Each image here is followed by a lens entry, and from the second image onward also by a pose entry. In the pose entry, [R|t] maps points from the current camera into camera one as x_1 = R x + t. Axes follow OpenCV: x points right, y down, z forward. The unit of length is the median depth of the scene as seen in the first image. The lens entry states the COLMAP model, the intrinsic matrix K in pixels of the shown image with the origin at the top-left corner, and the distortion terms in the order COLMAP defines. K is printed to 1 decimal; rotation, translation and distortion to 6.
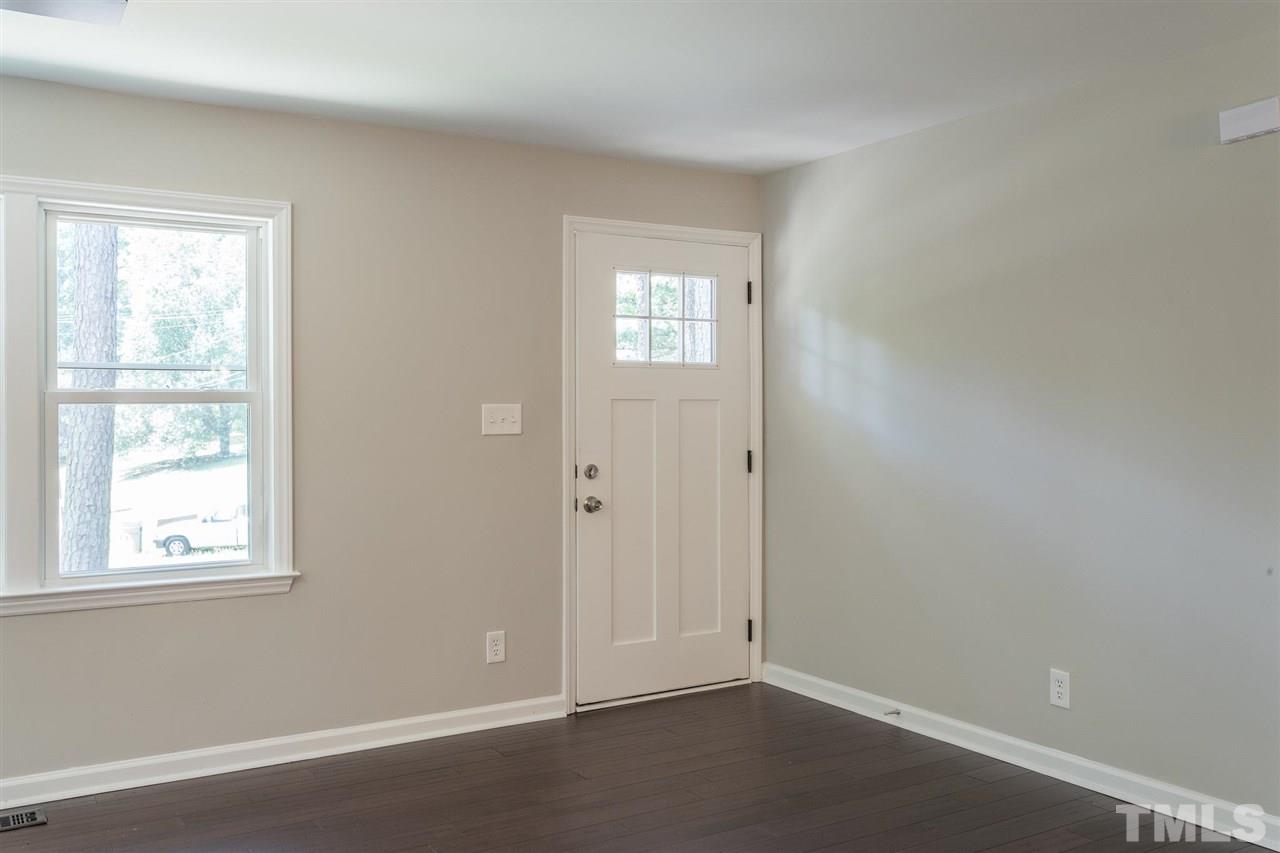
lens RADIAL K [[1044.9, 0, 639.8], [0, 1044.9, 427.4], [0, 0, 1]] dist [-0.008035, -0.000058]
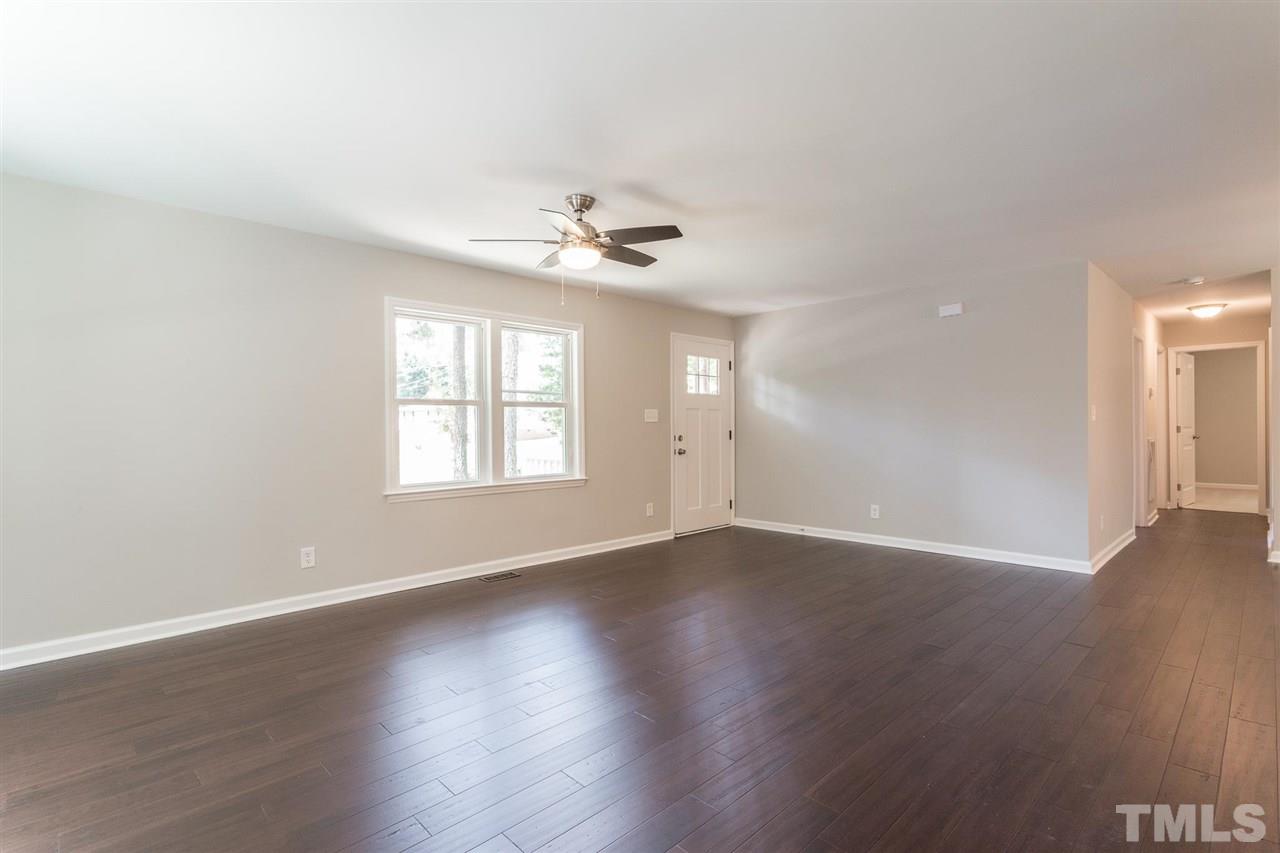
lens RADIAL K [[632.6, 0, 628.2], [0, 632.6, 432.6], [0, 0, 1]] dist [0.004620, 0.000601]
pose [[0.968135, 0.006012, 0.250358, -0.534095], [-0.007311, 0.999964, 0.004259, 0.024086], [-0.250323, -0.005954, 0.968144, -0.395372]]
